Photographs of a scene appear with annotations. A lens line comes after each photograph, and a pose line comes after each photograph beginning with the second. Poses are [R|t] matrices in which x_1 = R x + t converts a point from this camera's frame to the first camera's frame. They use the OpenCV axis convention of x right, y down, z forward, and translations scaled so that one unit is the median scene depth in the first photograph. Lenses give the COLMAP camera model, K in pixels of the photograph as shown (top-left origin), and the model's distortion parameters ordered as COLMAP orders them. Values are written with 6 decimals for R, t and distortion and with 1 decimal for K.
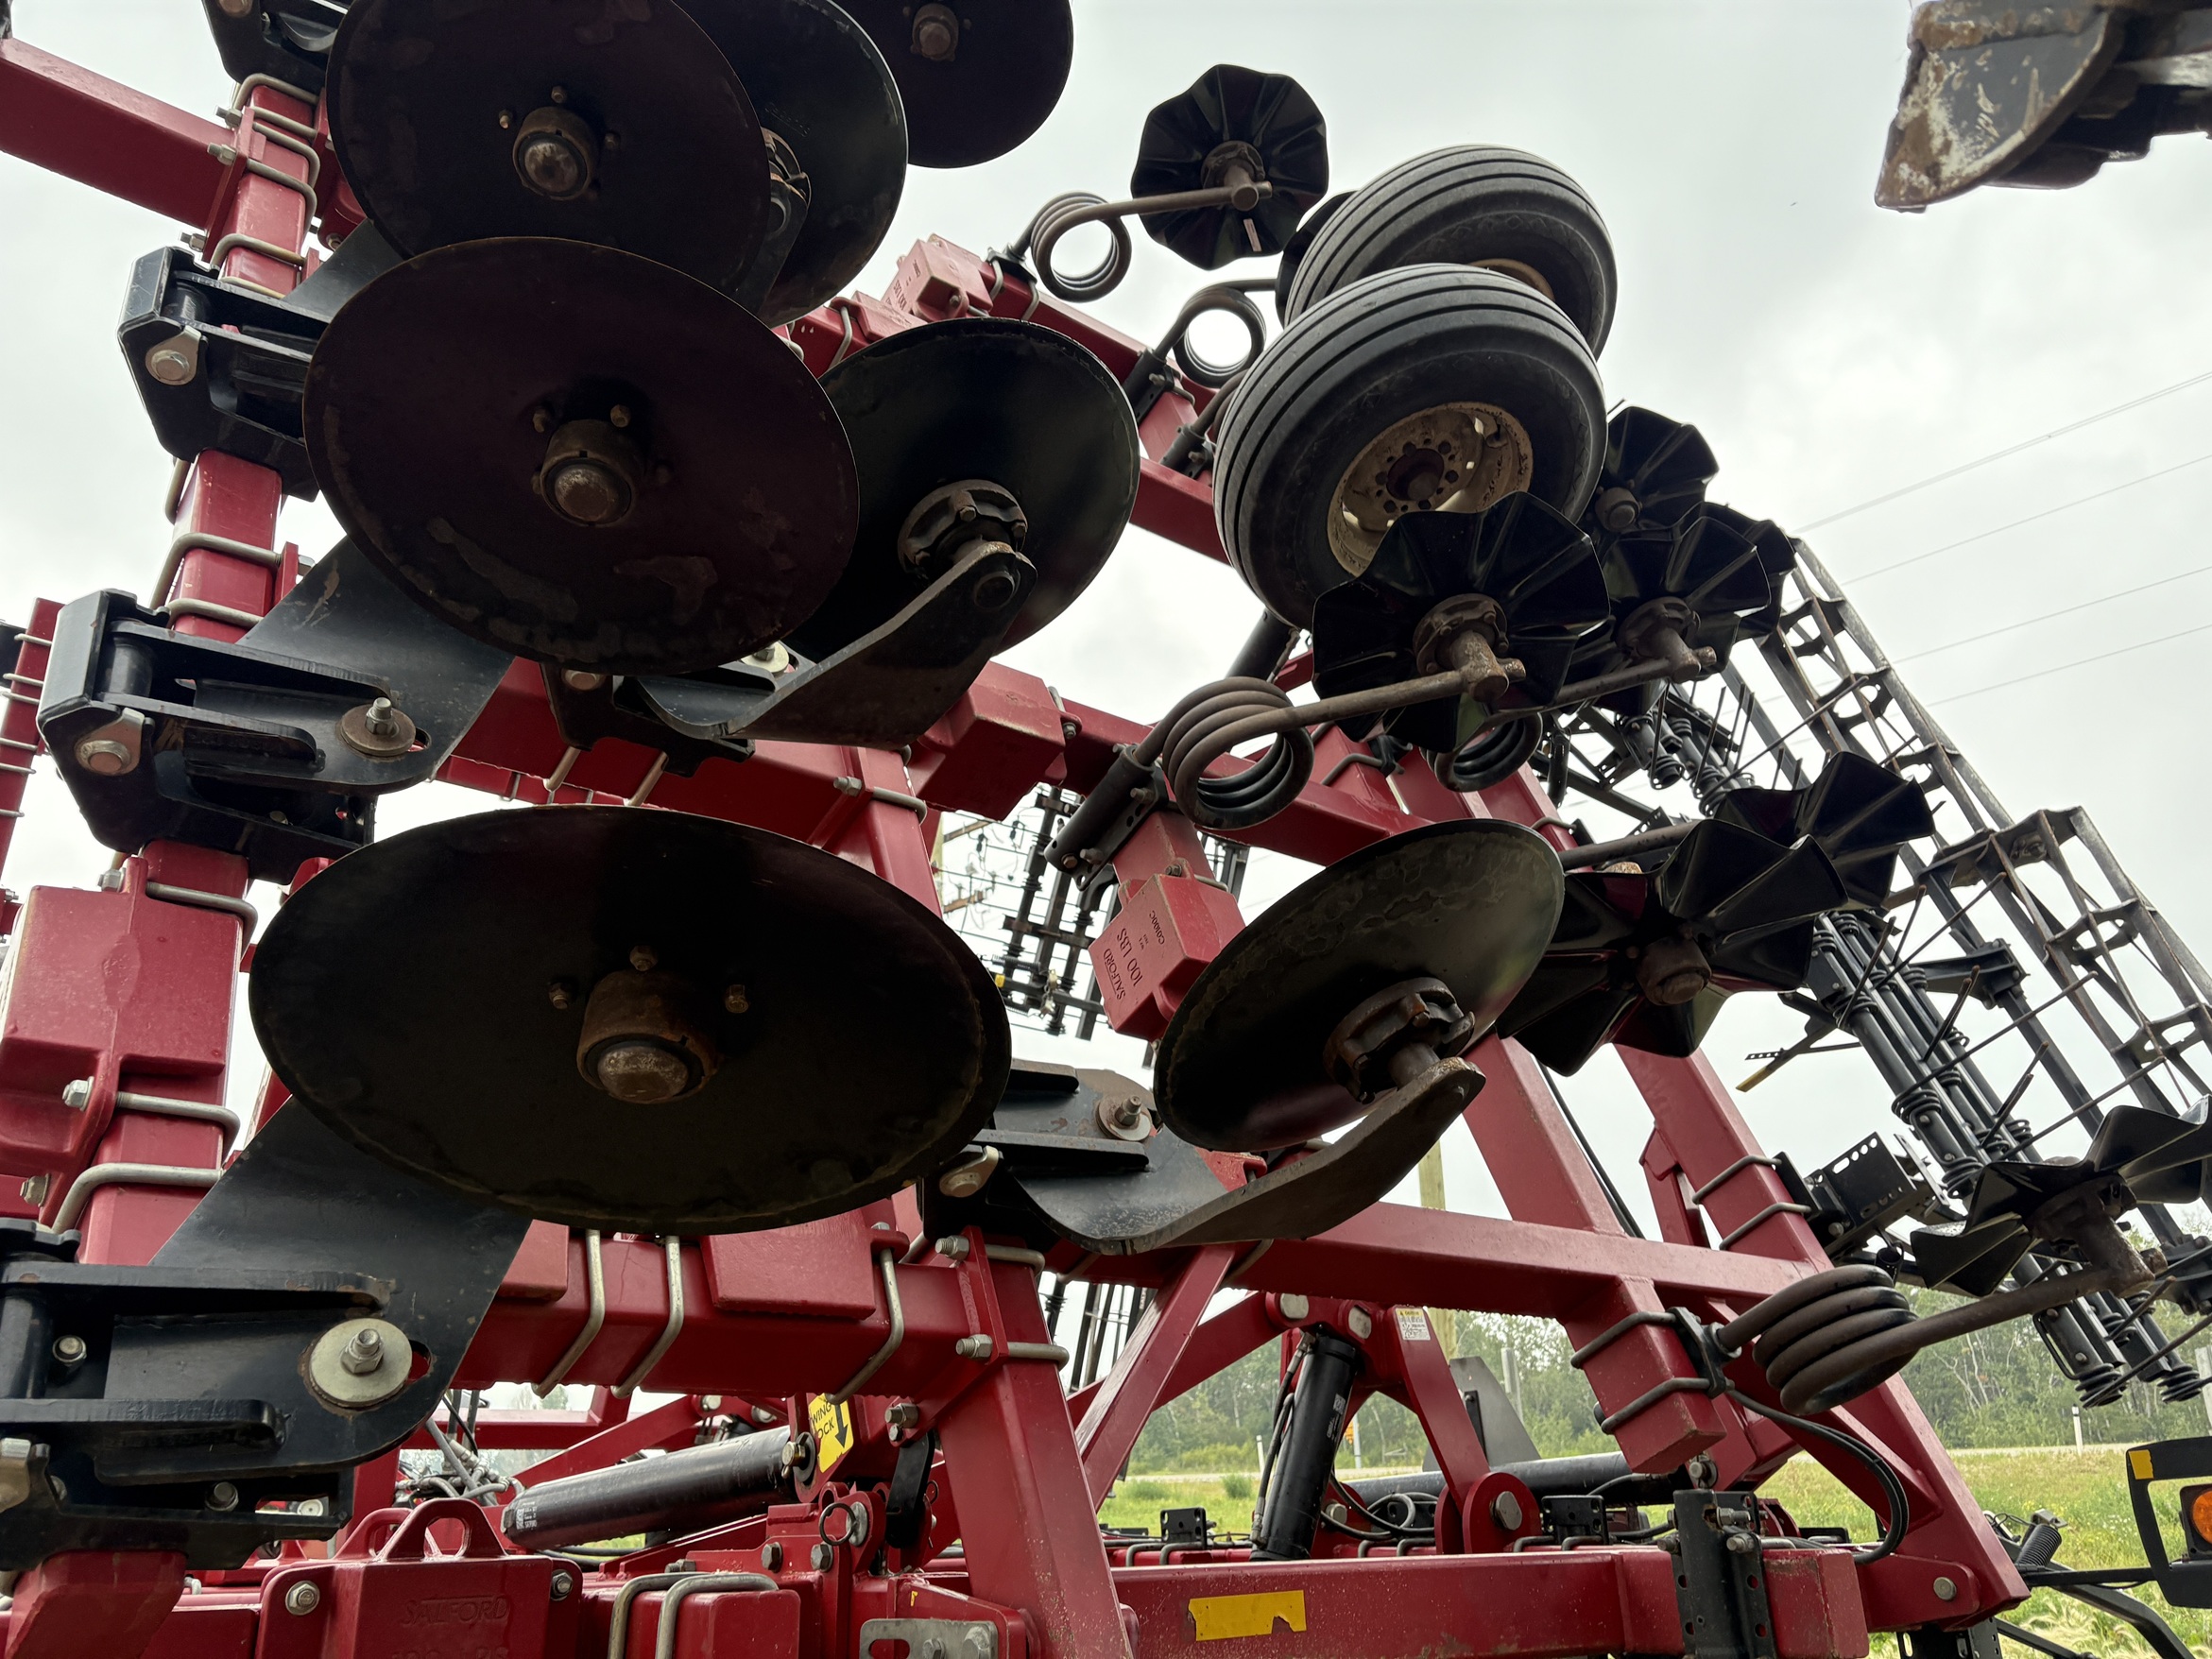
lens RADIAL K [[1663.9, 0, 1106.5], [0, 1663.9, 820.3], [0, 0, 1]] dist [0.041815, -0.042361]
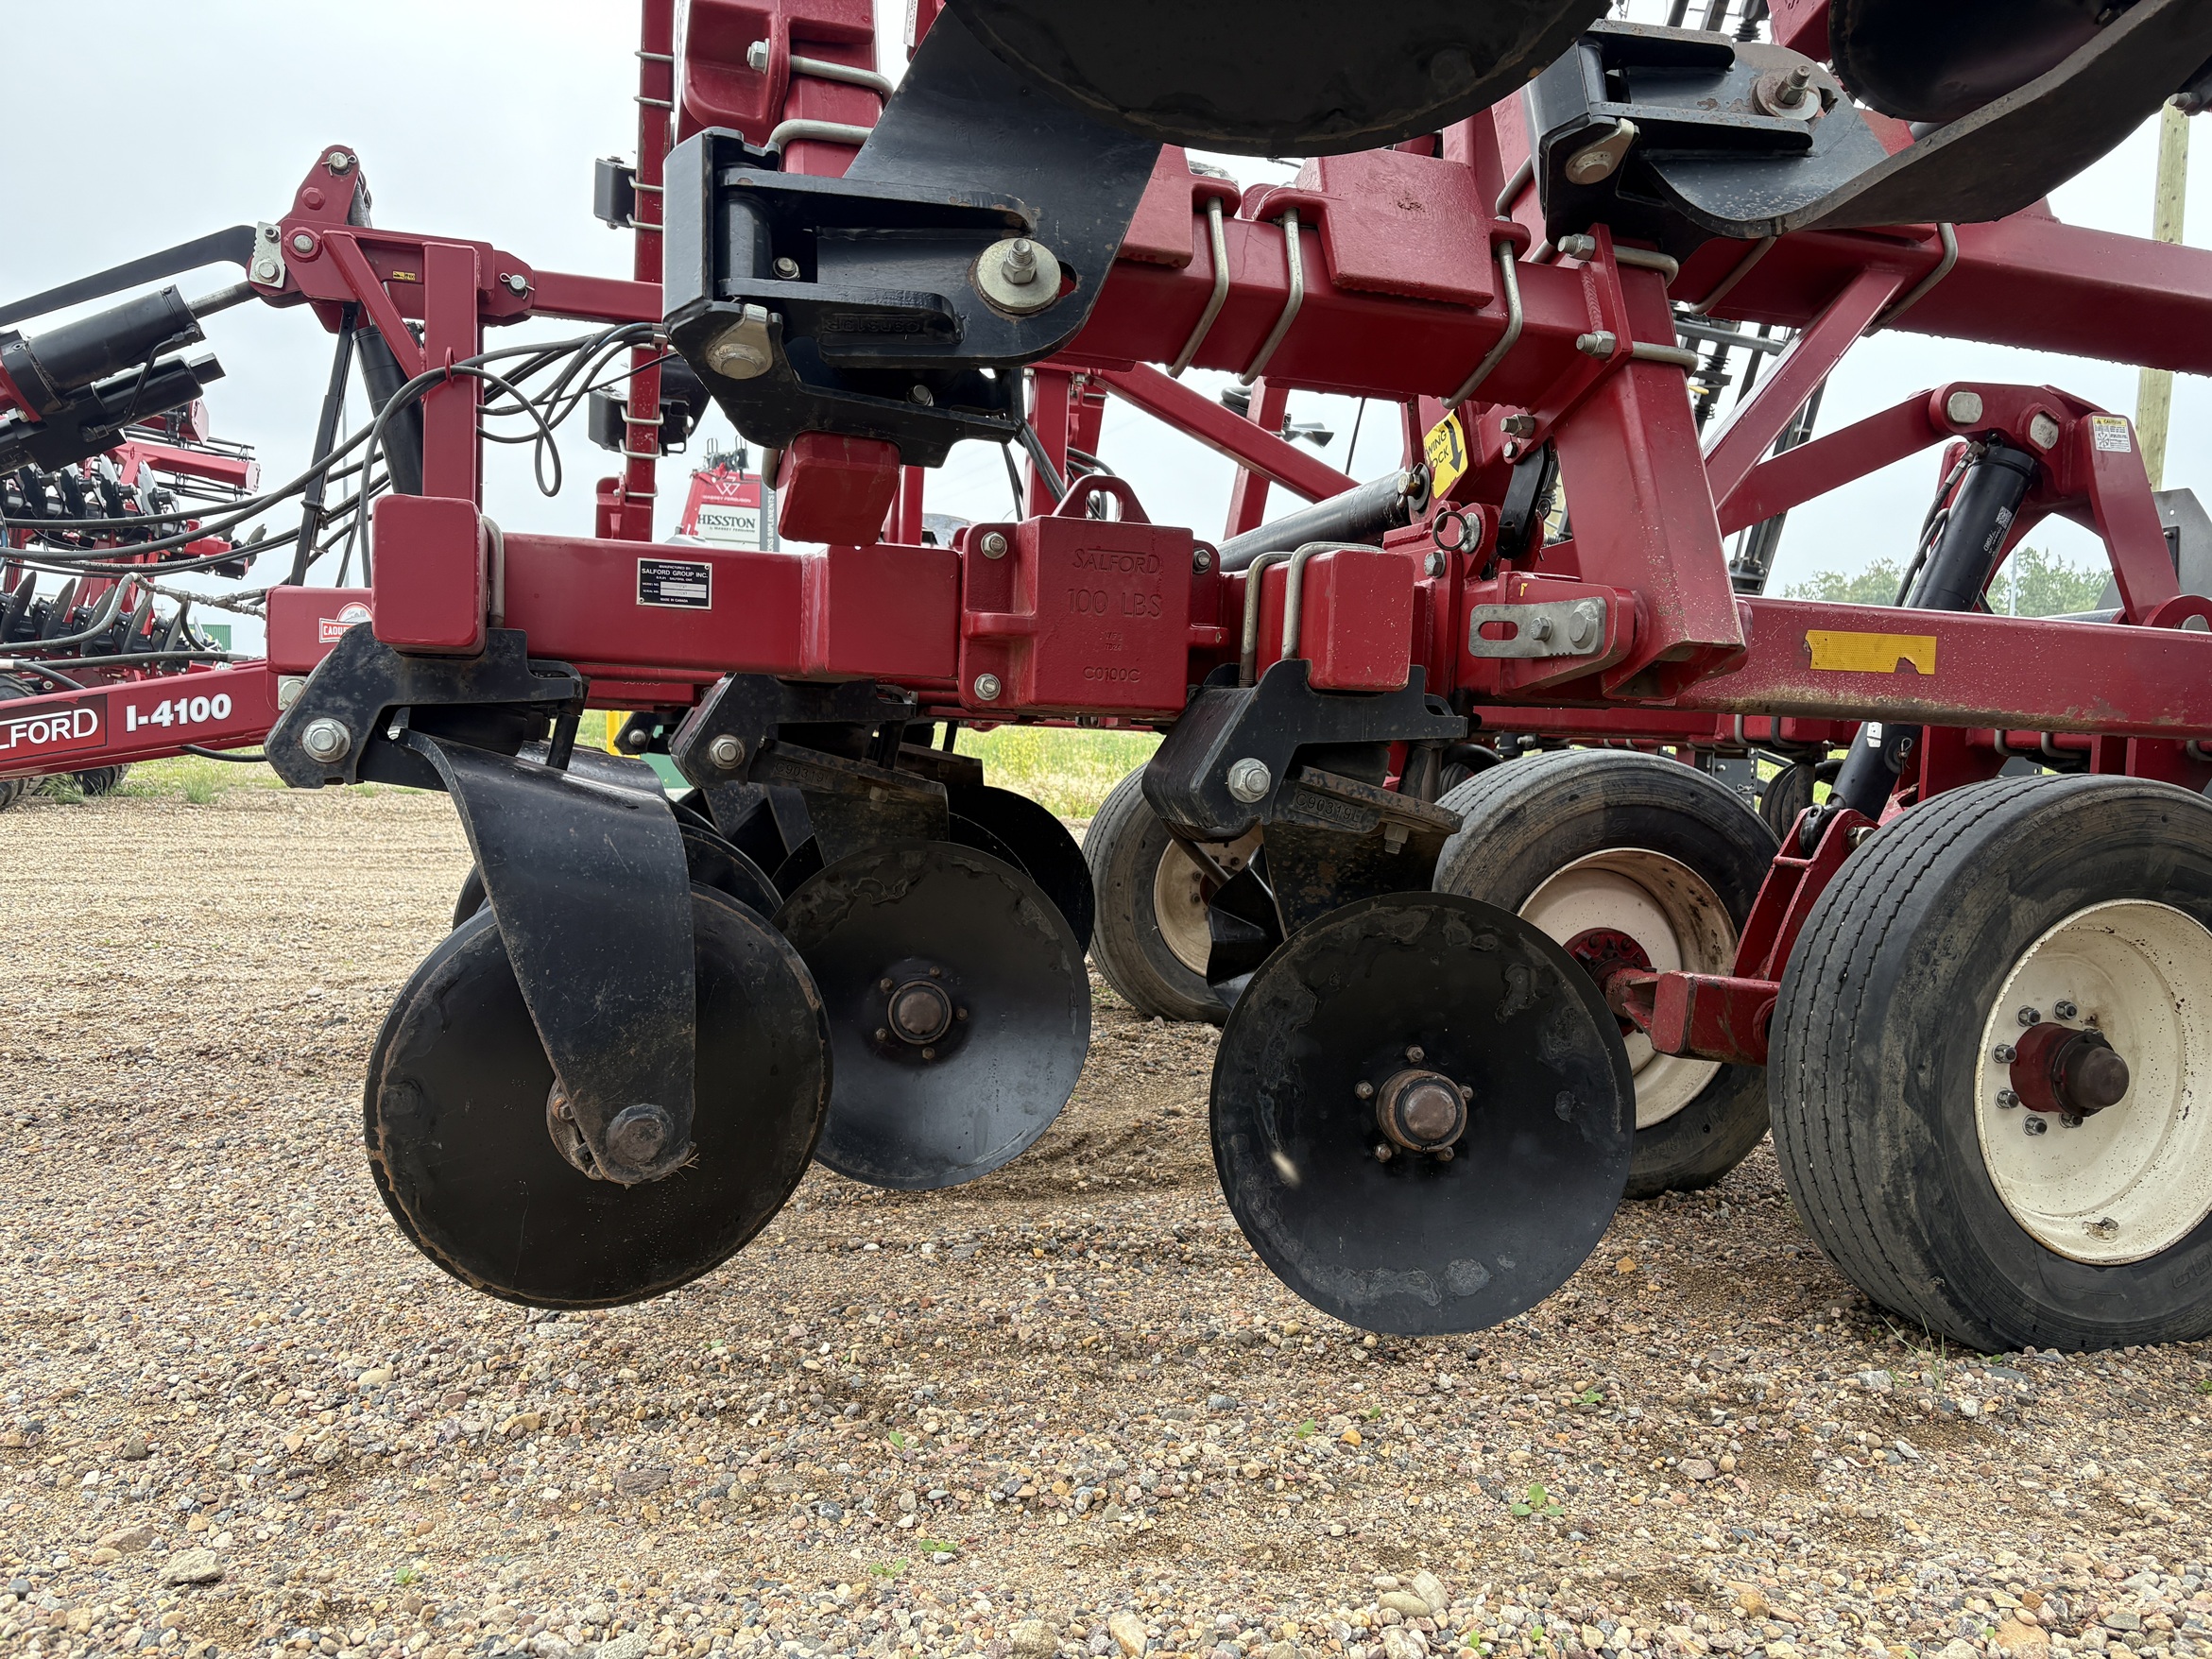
lens RADIAL K [[1663.9, 0, 1082.2], [0, 1663.9, 819.2], [0, 0, 1]] dist [0.041815, -0.042361]
pose [[0.933226, 0.081168, -0.350001, 0.004406], [0.076604, 0.906797, 0.414549, 0.116188], [0.351028, -0.413680, 0.840029, -0.031686]]
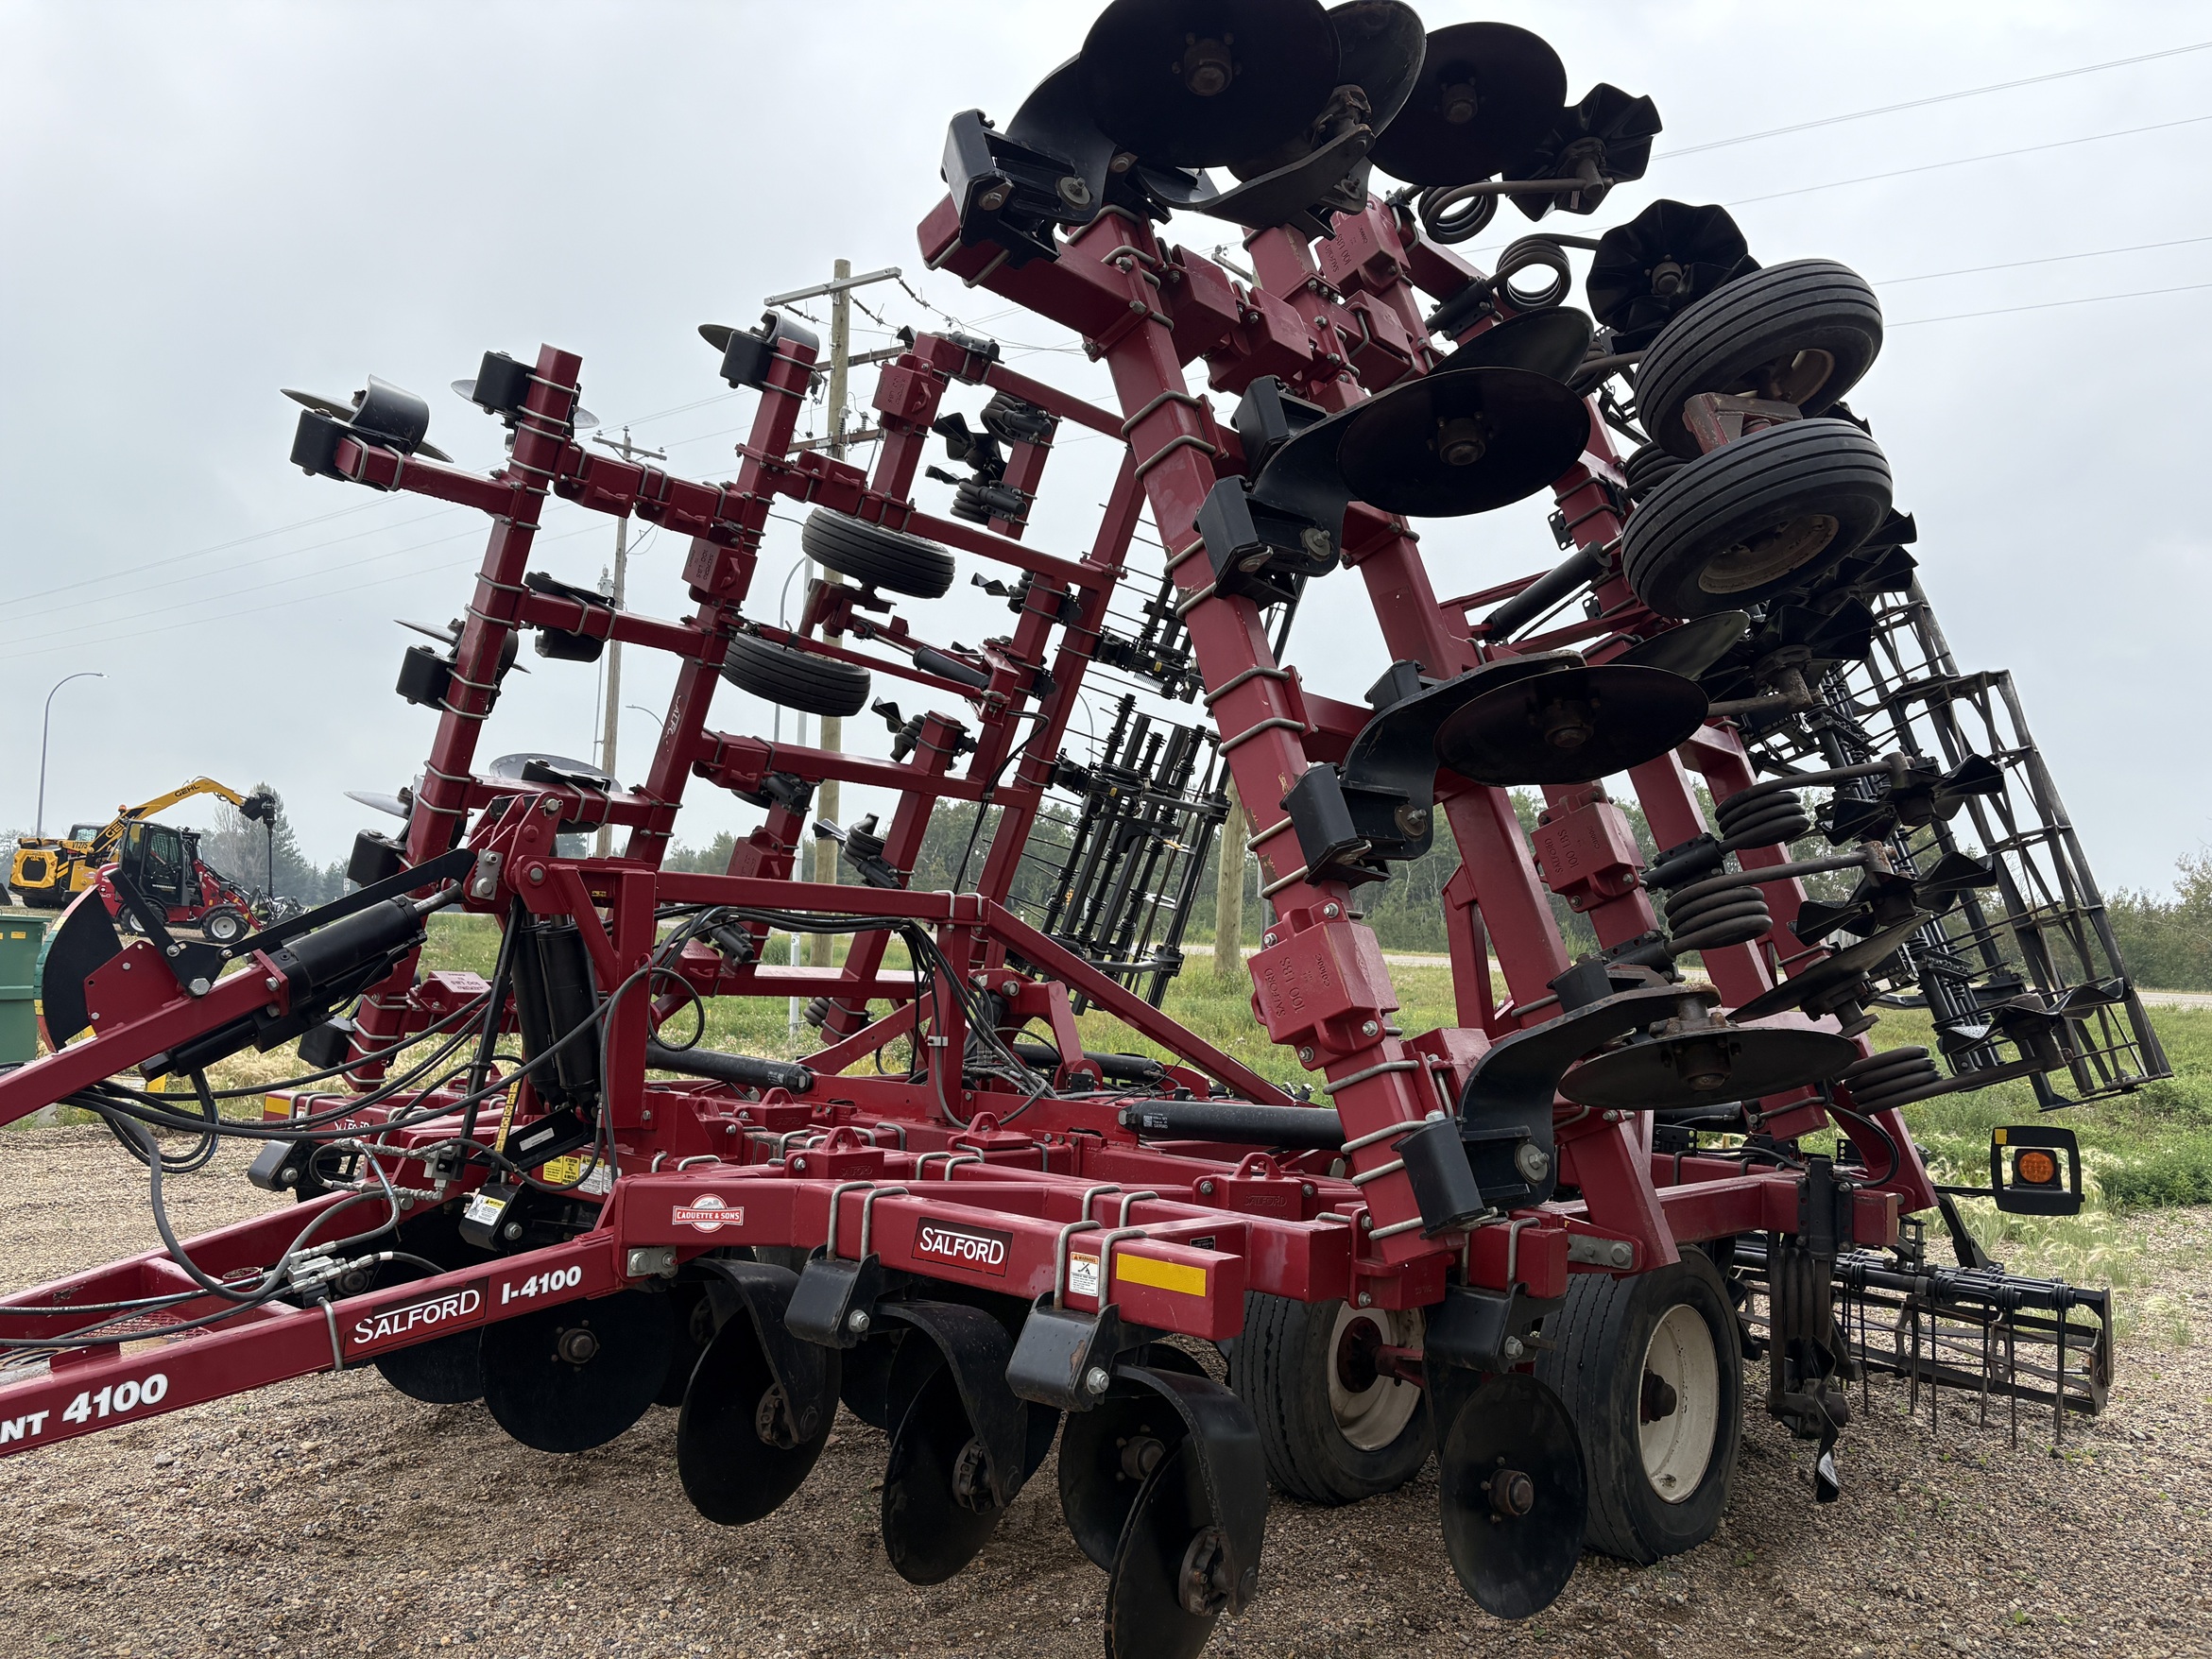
lens RADIAL K [[1663.9, 0, 1106.4], [0, 1663.9, 824.1], [0, 0, 1]] dist [0.041815, -0.042361]
pose [[0.983770, 0.082898, 0.159136, -0.893343], [-0.127634, 0.946657, 0.295890, -0.480795], [-0.126119, -0.311399, 0.941873, -0.653204]]
